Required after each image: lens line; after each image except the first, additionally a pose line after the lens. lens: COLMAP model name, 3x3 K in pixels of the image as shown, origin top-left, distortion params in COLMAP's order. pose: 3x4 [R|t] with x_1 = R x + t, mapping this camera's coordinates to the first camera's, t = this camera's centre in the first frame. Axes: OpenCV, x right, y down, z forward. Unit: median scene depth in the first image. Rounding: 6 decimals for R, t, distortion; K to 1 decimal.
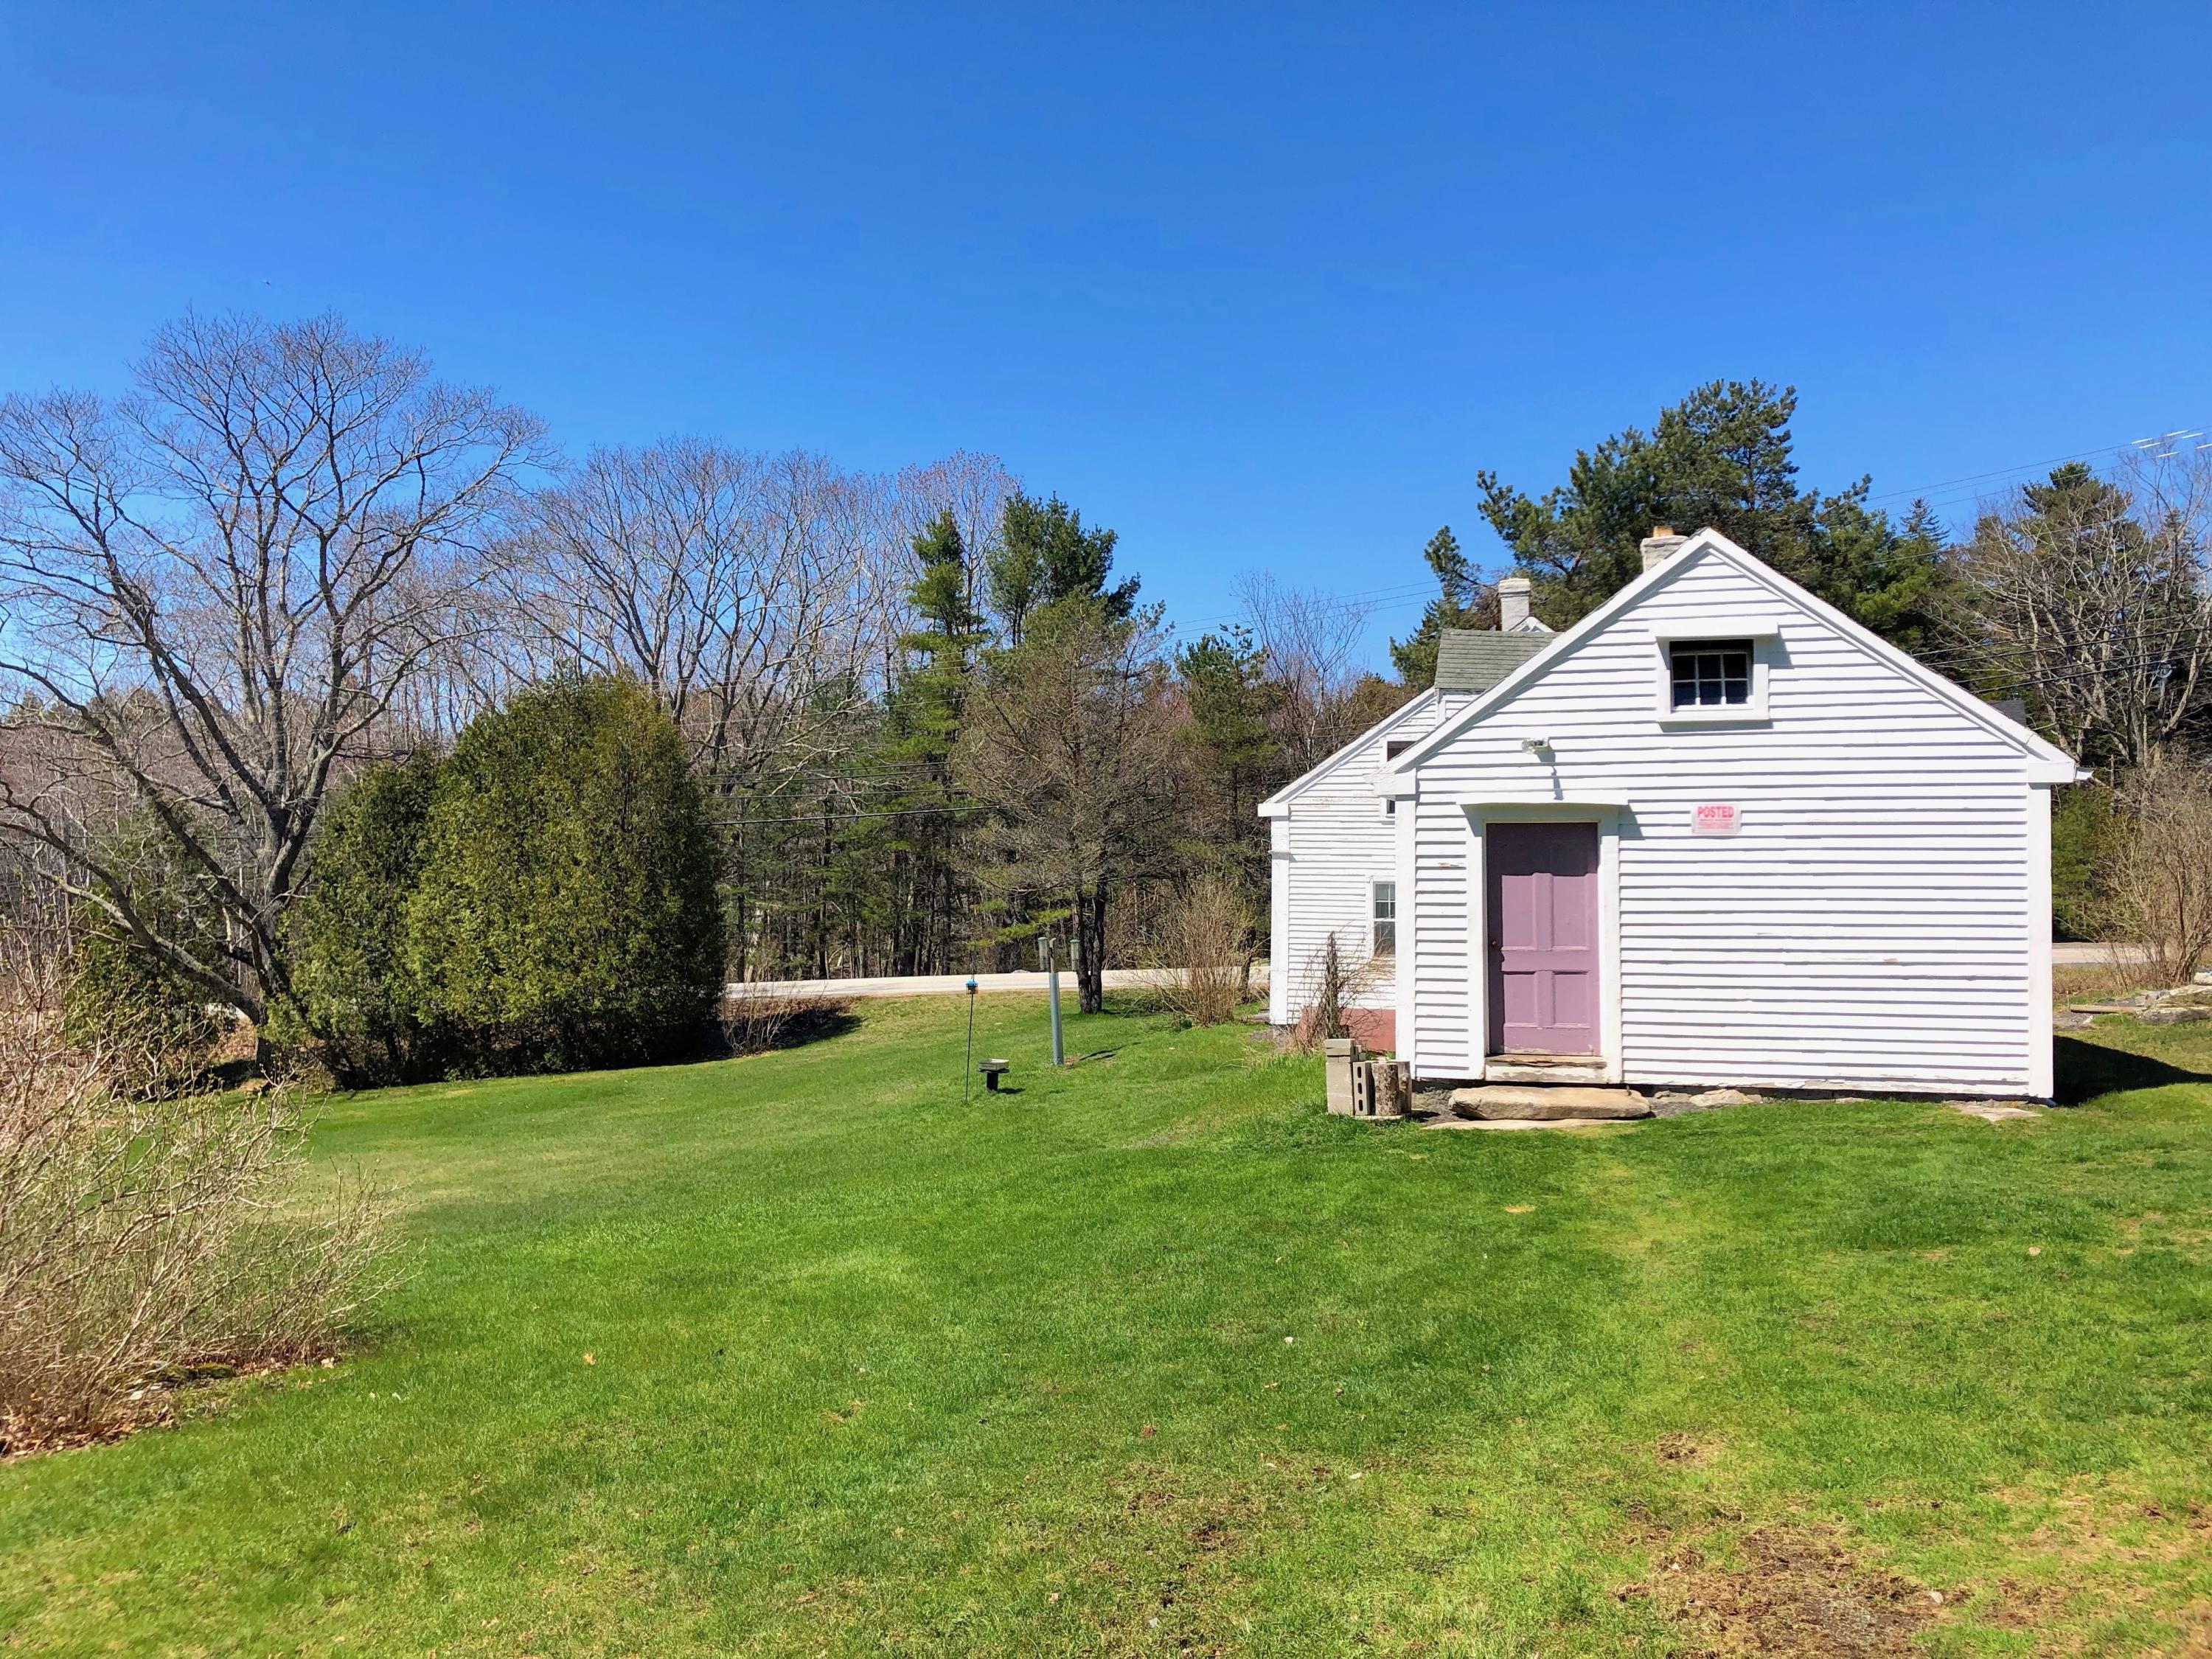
lens RADIAL K [[1786.7, 0, 1106.0], [0, 1786.7, 829.5], [0, 0, 1]] dist [0.088966, -0.133720]
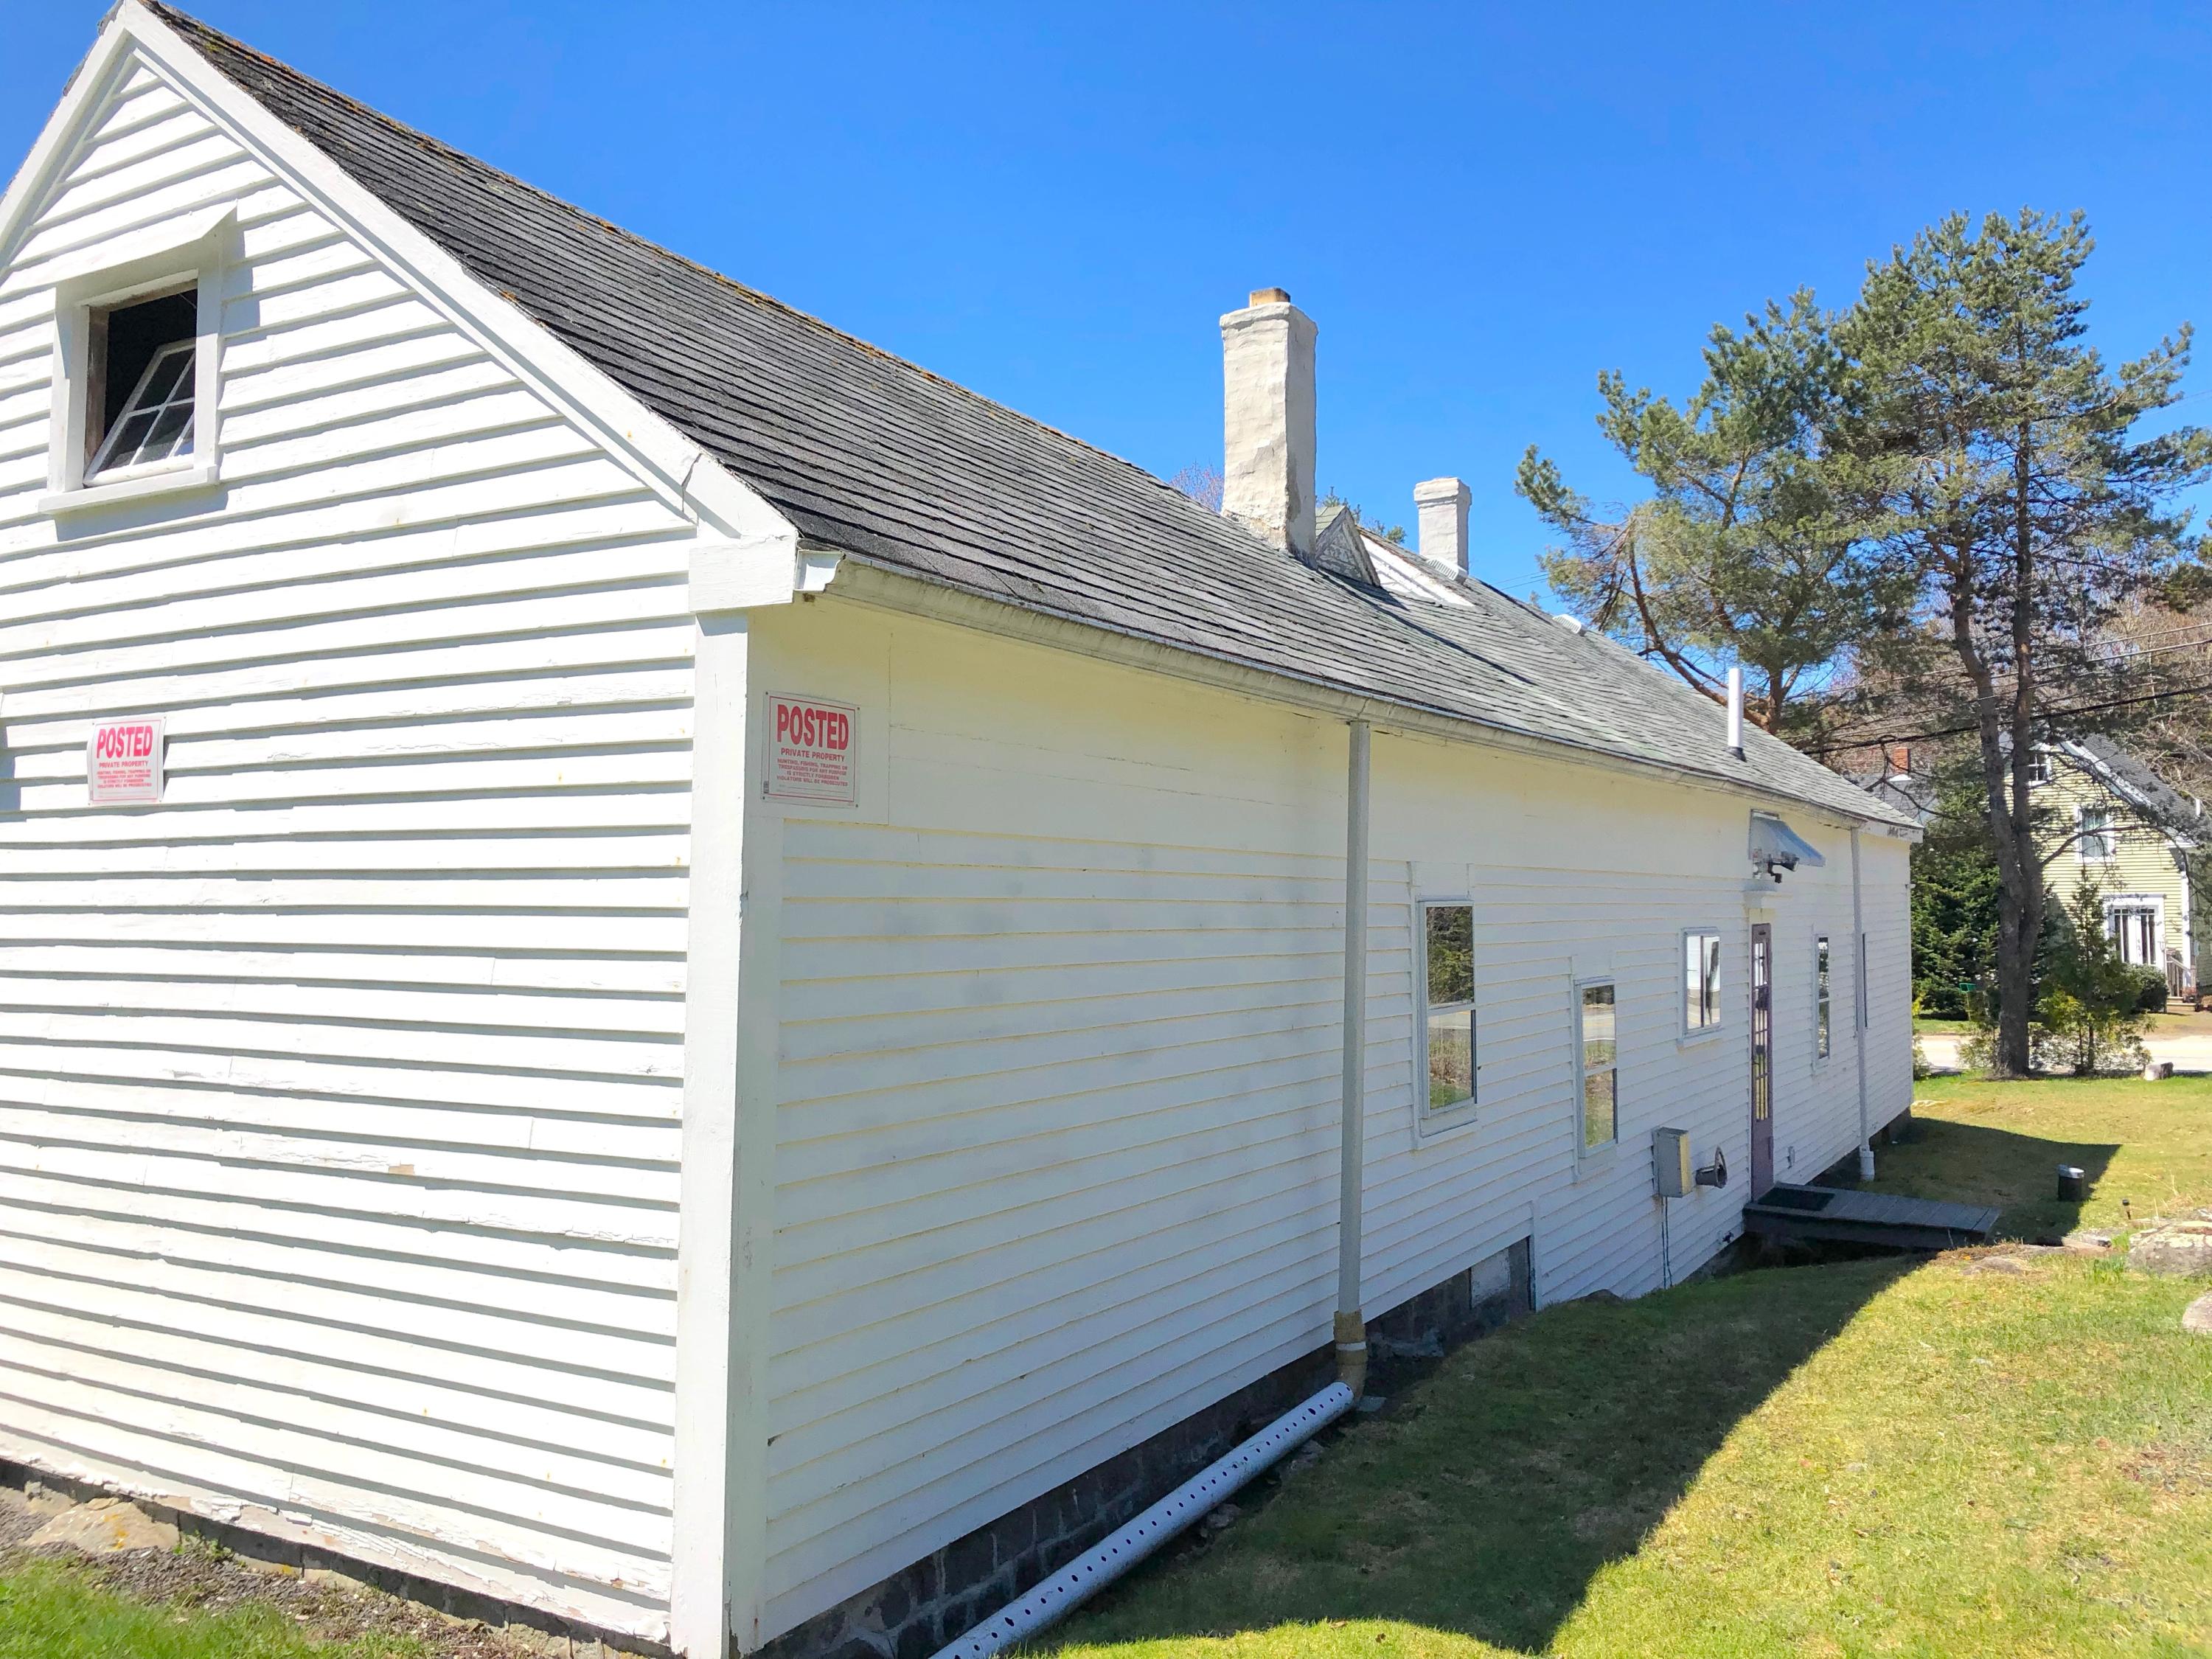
lens RADIAL K [[1786.7, 0, 1106.0], [0, 1786.7, 829.5], [0, 0, 1]] dist [0.088966, -0.133720]
pose [[0.957713, -0.008445, -0.287601, 0.641688], [0.000558, 0.999622, -0.027494, 0.018749], [0.287725, 0.026171, 0.957356, 0.704122]]
